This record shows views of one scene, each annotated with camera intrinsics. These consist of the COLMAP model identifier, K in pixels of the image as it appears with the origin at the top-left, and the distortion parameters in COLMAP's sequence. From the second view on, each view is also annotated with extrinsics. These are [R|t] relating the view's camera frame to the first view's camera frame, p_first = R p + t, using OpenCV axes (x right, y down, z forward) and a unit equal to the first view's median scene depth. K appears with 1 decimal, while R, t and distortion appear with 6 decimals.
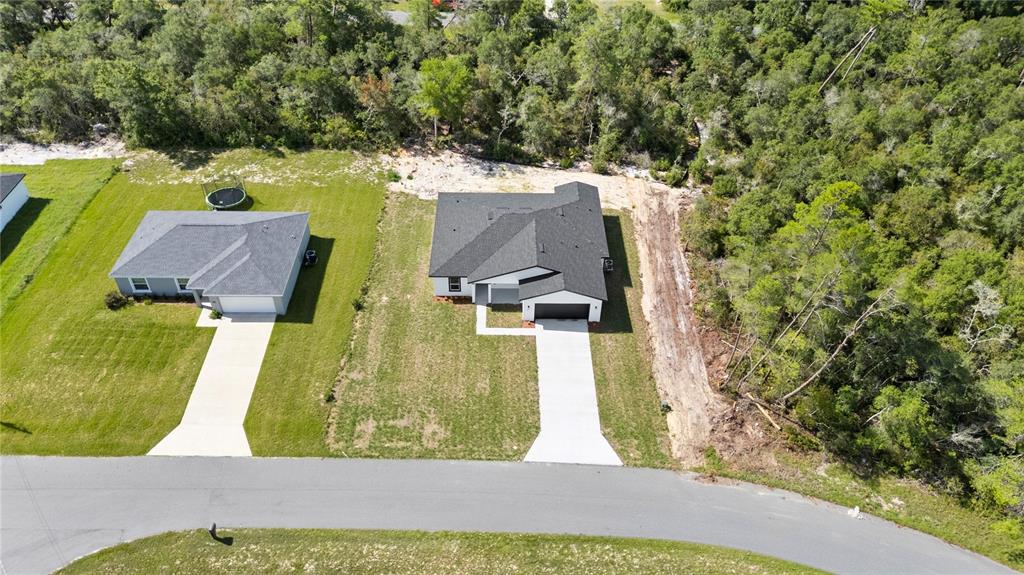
lens RADIAL K [[763.8, 0, 510.2], [0, 763.8, 293.5], [0, 0, 1]] dist [0.079379, -0.095059]
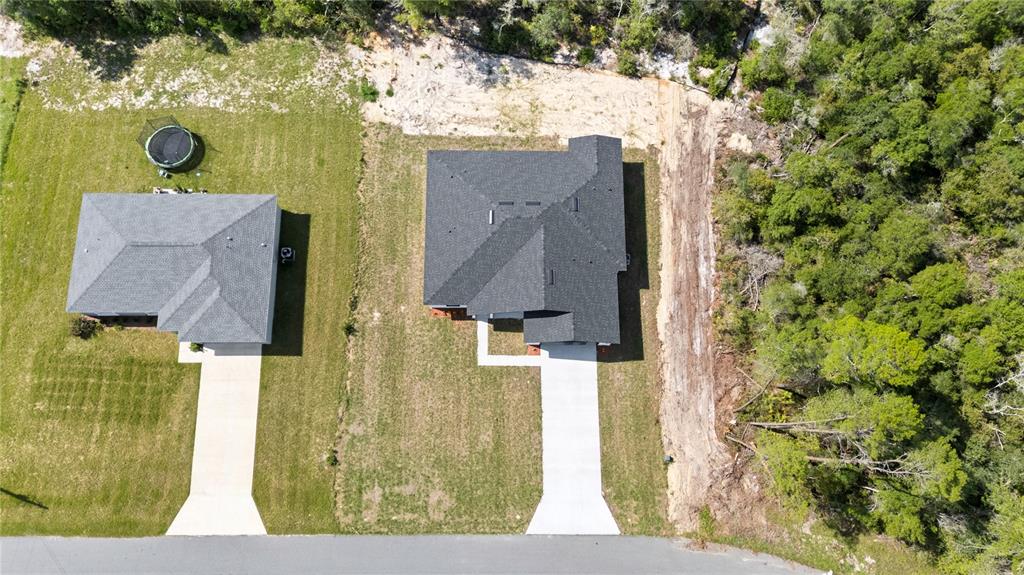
lens RADIAL K [[763.8, 0, 510.2], [0, 763.8, 293.5], [0, 0, 1]] dist [0.079379, -0.095059]
pose [[0.999969, 0.005063, 0.006000, -0.010091], [-0.007579, 0.822010, 0.569423, -0.533912], [-0.002049, -0.569451, 0.822023, 0.262422]]
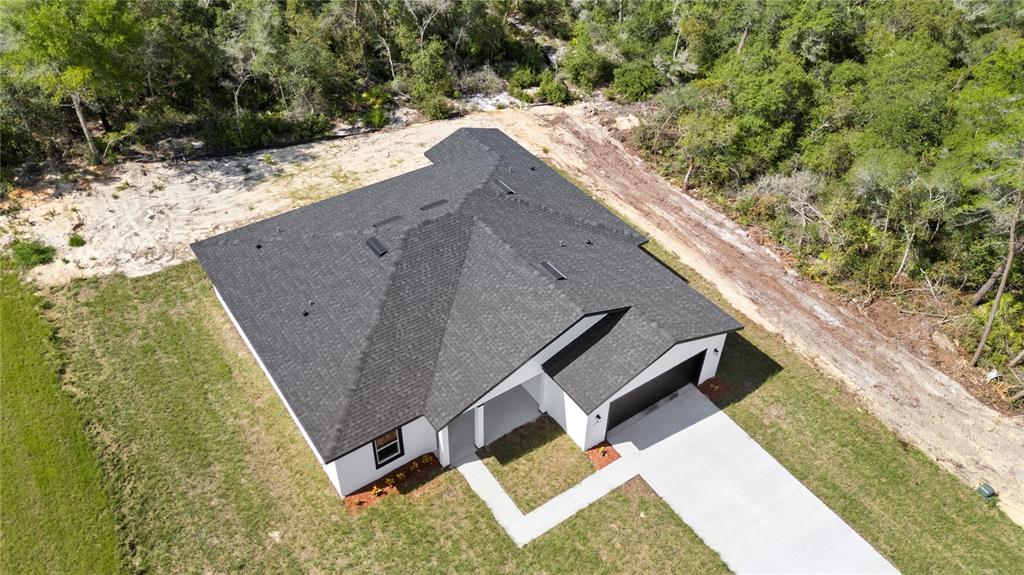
lens RADIAL K [[752.1, 0, 514.9], [0, 752.1, 286.9], [0, 0, 1]] dist [0.069169, -0.082569]
pose [[0.818383, -0.369563, 0.440083, -0.155133], [0.368093, 0.925184, 0.092421, -0.095212], [-0.441313, 0.086356, 0.893188, 0.631602]]
